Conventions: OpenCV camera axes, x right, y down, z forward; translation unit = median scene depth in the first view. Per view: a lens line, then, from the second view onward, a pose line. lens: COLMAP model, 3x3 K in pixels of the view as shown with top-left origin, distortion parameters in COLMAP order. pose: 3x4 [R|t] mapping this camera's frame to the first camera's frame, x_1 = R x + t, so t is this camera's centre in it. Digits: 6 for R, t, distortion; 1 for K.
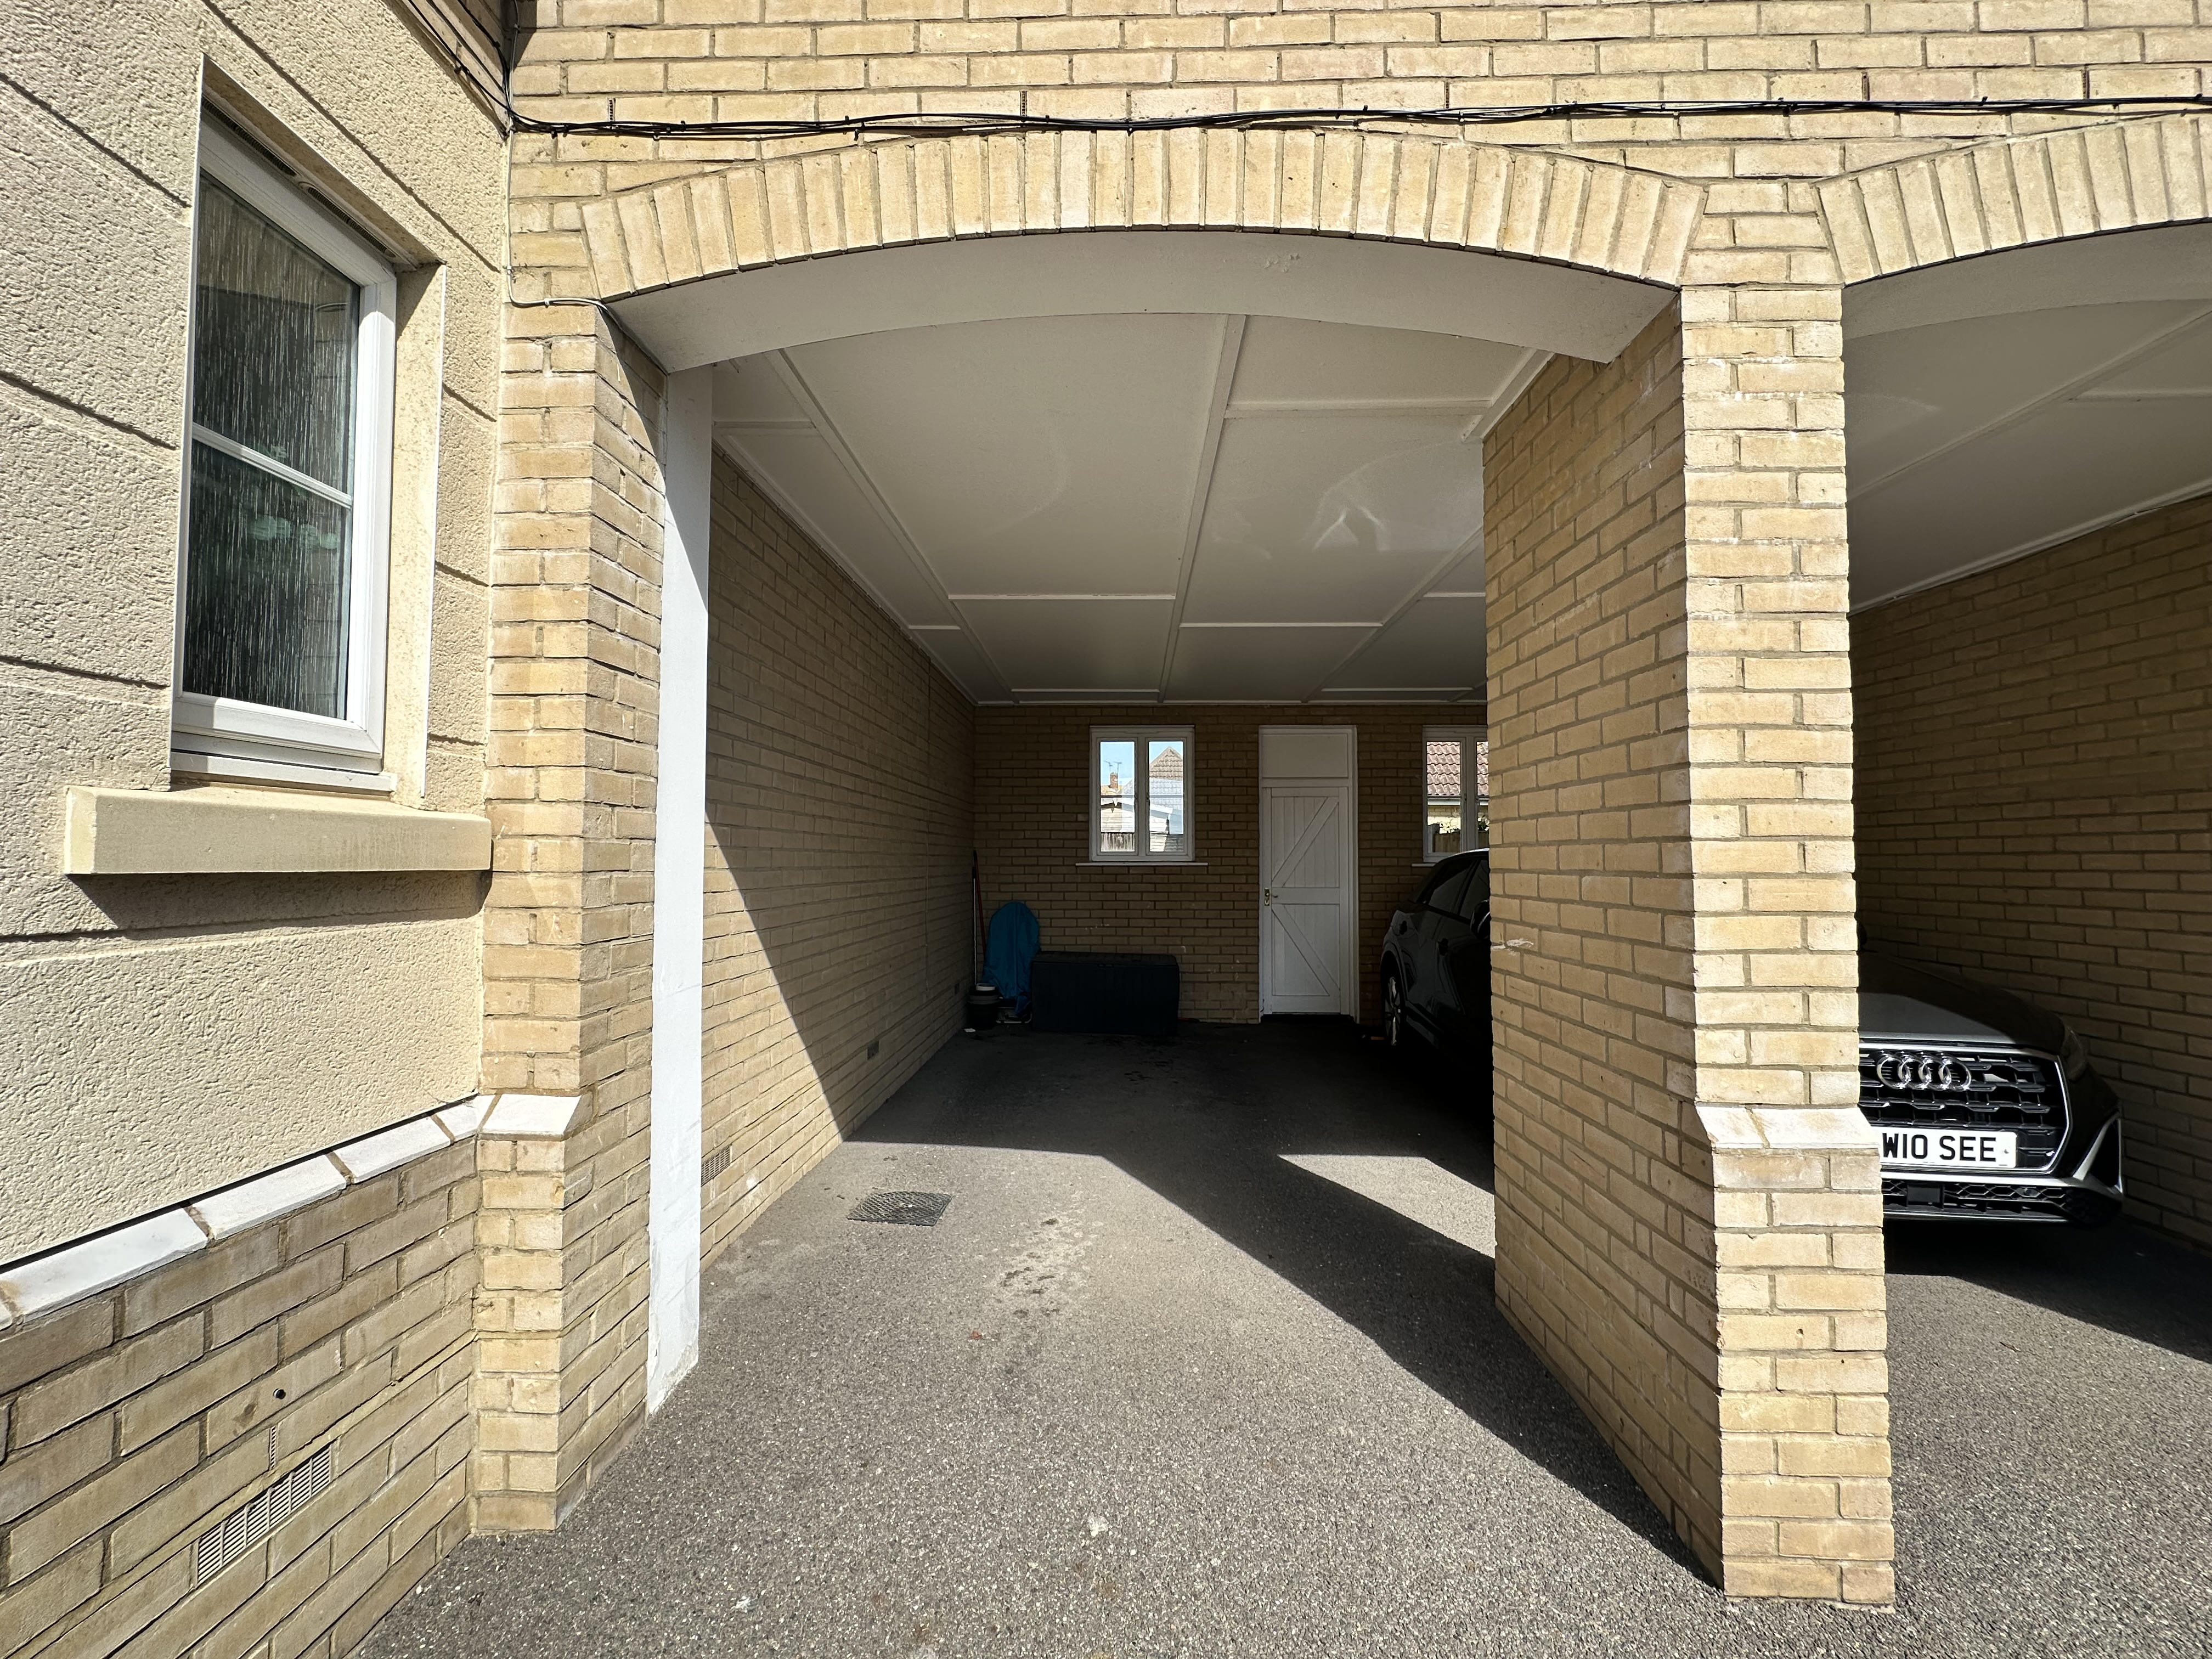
lens RADIAL K [[883.4, 0, 1106.0], [0, 883.4, 829.5], [0, 0, 1]] dist [-0.001825, 0.000640]
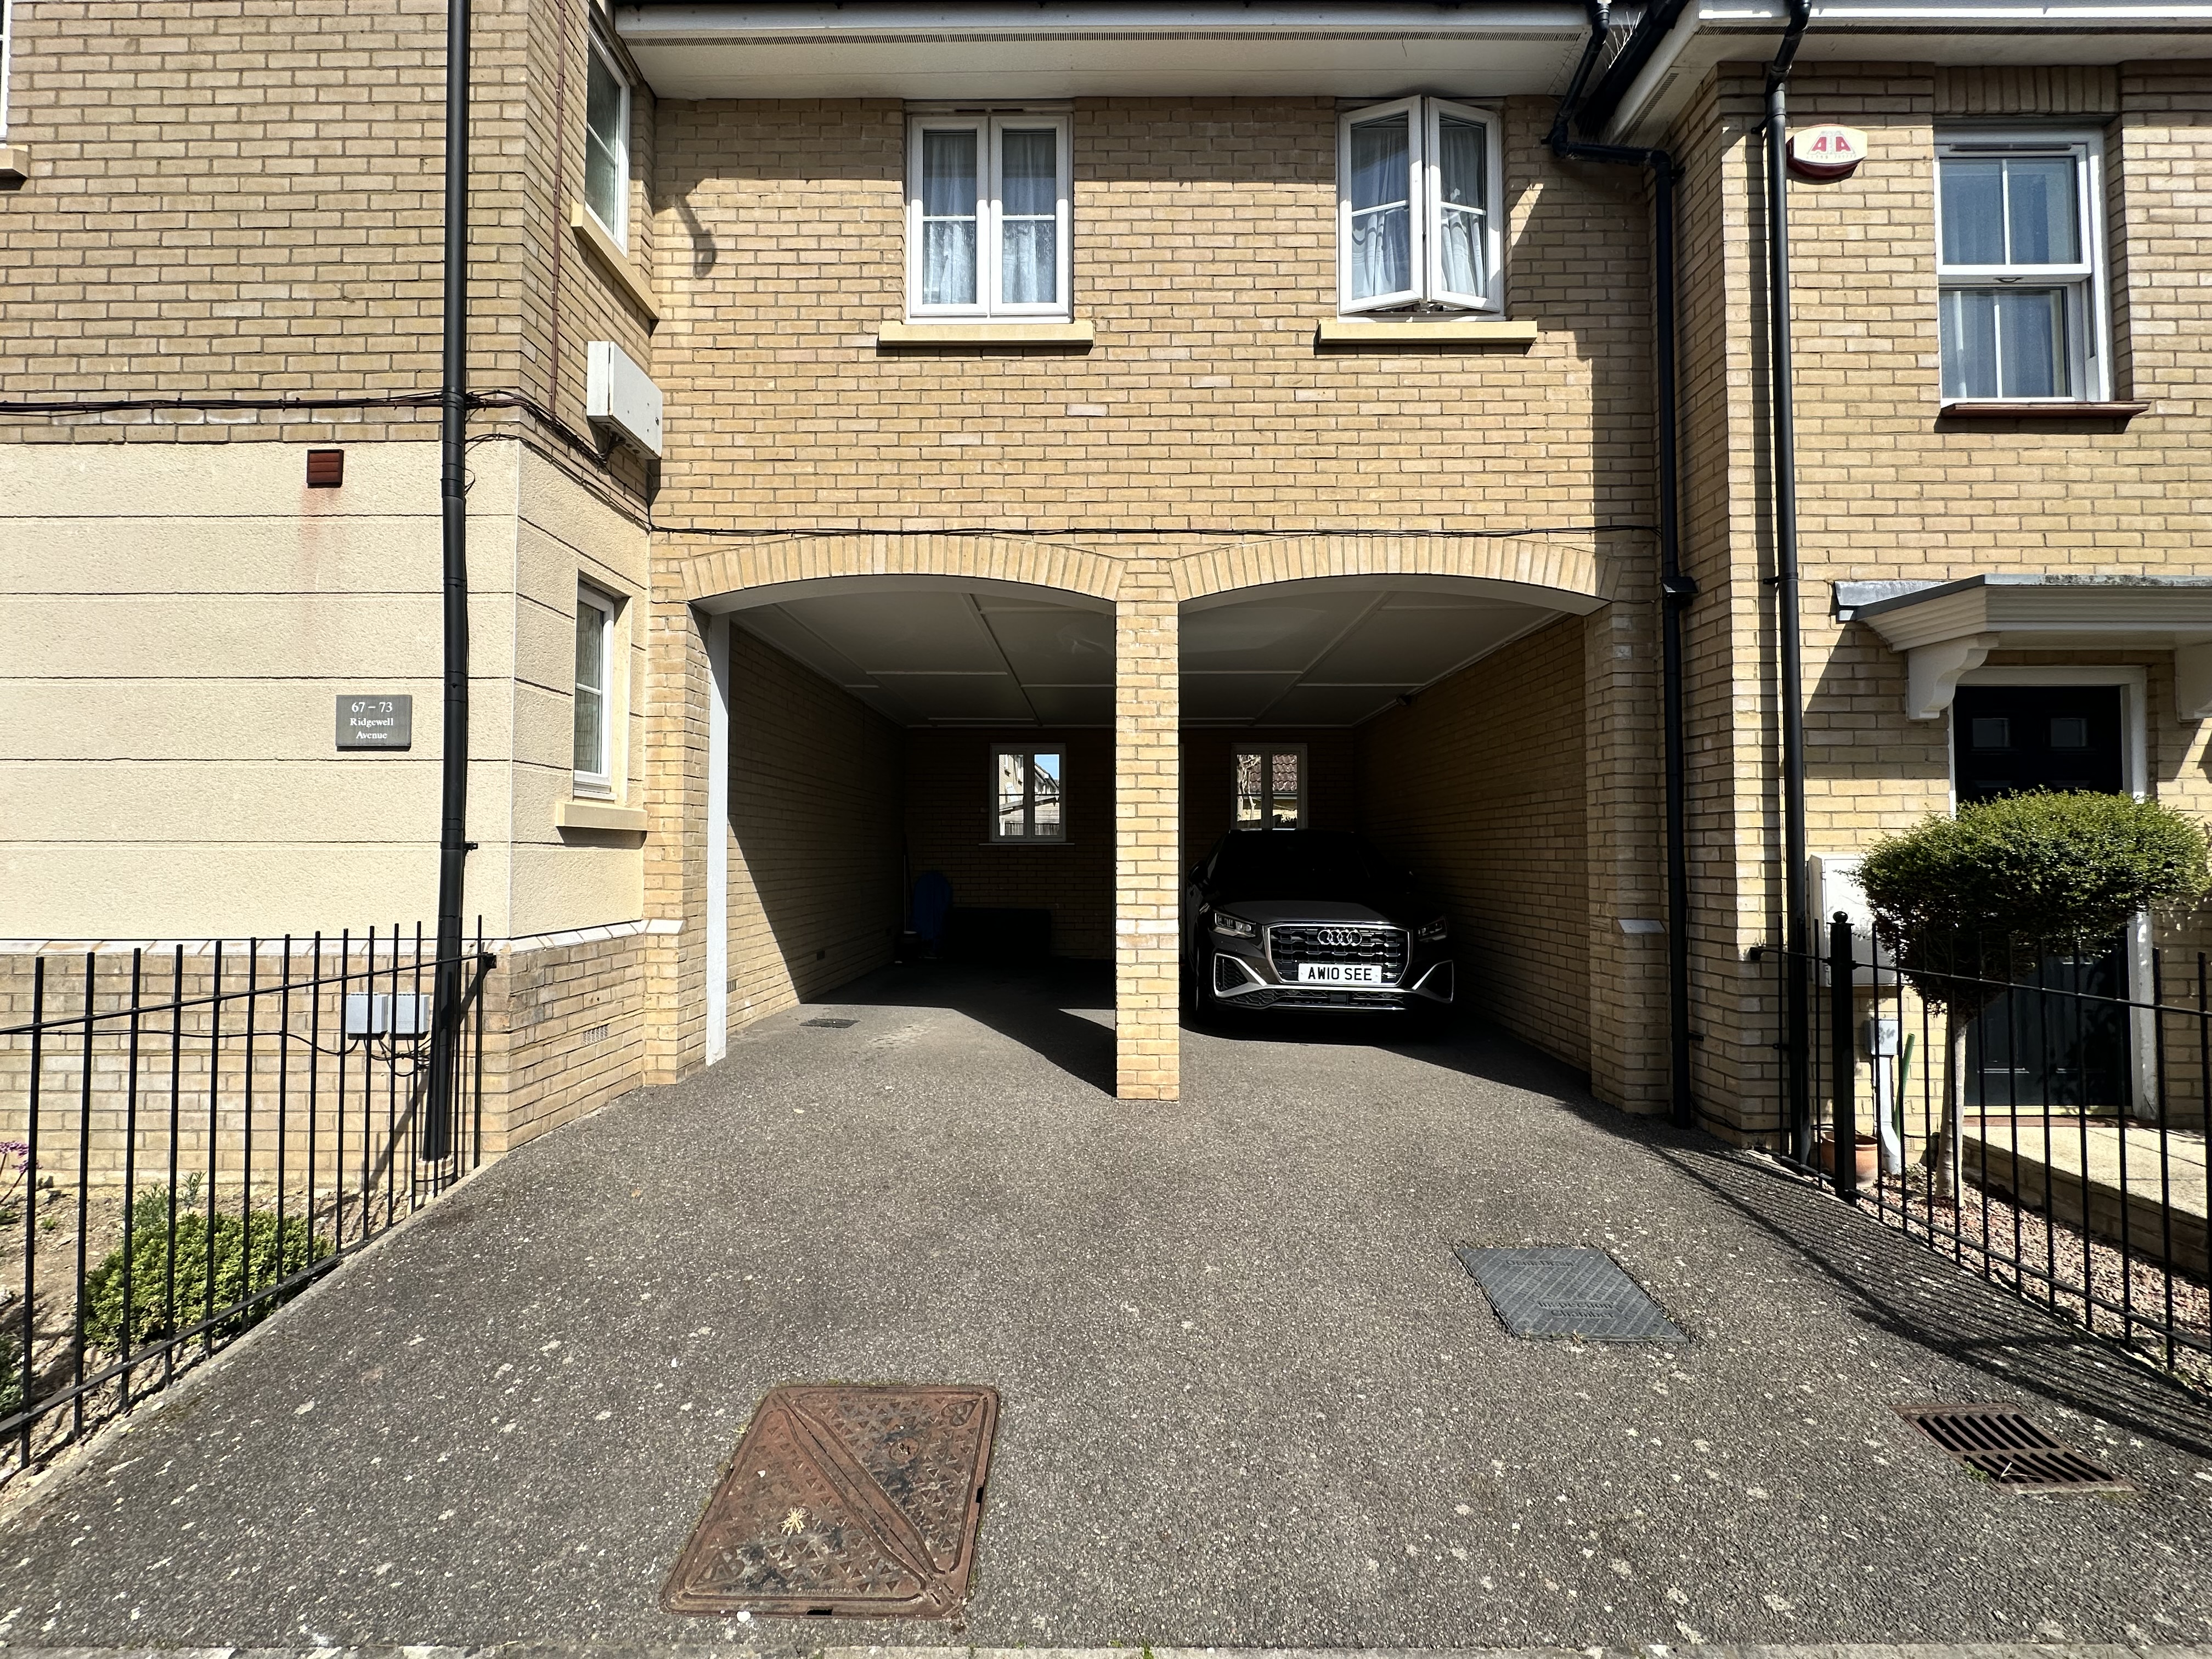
lens RADIAL K [[883.4, 0, 1106.0], [0, 883.4, 829.5], [0, 0, 1]] dist [-0.001825, 0.000640]
pose [[0.999829, -0.001860, 0.018393, 0.561563], [0.001726, 0.999972, 0.007301, 0.025766], [-0.018407, -0.007268, 0.999804, -1.527594]]
